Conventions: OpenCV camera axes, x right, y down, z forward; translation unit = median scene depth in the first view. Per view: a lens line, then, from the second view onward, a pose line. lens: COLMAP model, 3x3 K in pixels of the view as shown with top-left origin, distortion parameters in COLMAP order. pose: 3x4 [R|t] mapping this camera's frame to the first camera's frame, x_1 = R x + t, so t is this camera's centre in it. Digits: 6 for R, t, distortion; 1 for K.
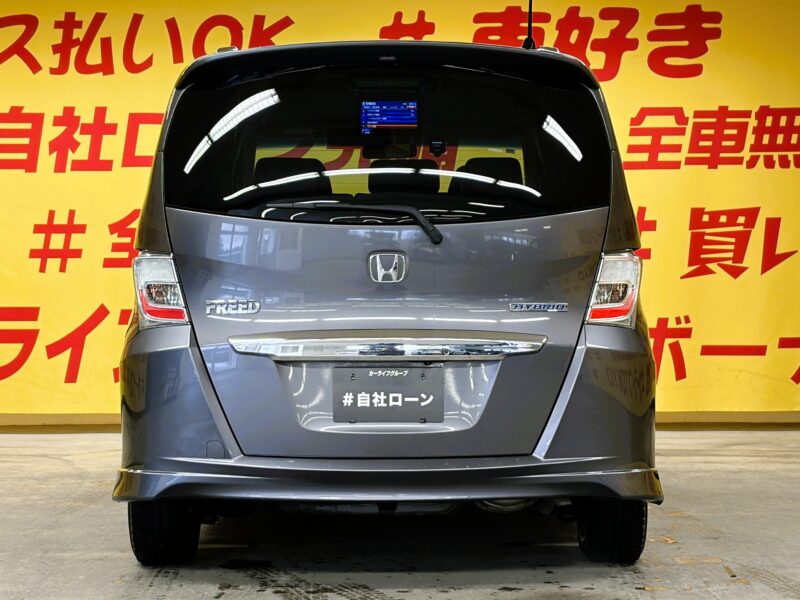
lens RADIAL K [[1948.6, 0, 383.8], [0, 1948.6, 284.1], [0, 0, 1]] dist [0.177776, -0.023145]
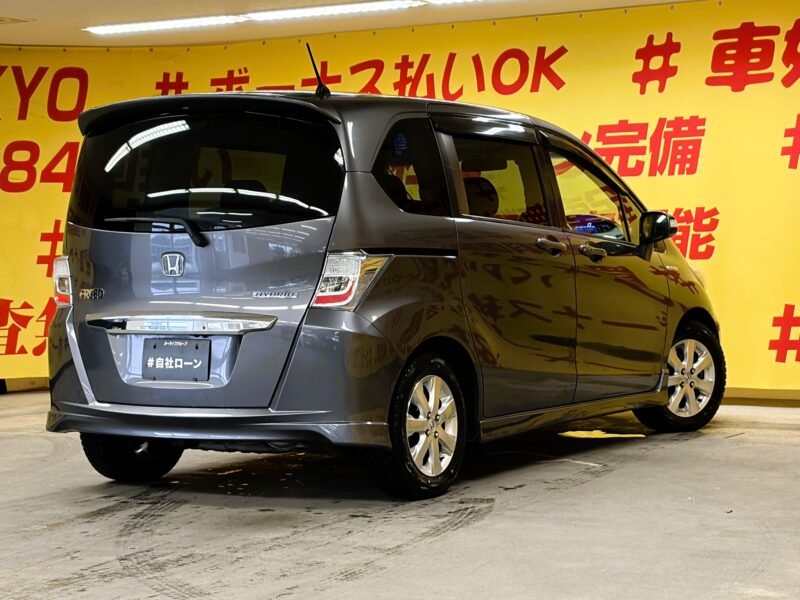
lens RADIAL K [[1847.6, 0, 400.0], [0, 1847.6, 300.0], [0, 0, 1]] dist [0.078929, 0.009611]
pose [[0.863550, 0.001132, -0.504262, 0.426053], [0.005935, 0.999905, 0.012409, 0.000719], [0.504228, -0.013709, 0.863462, -0.007023]]
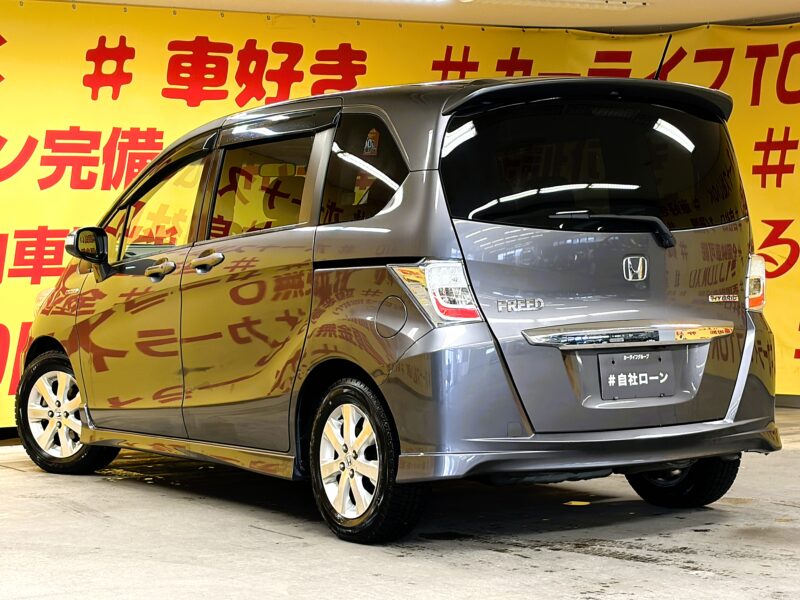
lens RADIAL K [[1948.6, 0, 383.8], [0, 1948.6, 284.1], [0, 0, 1]] dist [0.177776, -0.023145]
pose [[0.849115, -0.021352, 0.527776, -0.419888], [0.027157, 0.999626, -0.003250, 0.000425], [-0.527509, 0.017092, 0.849378, 0.035231]]
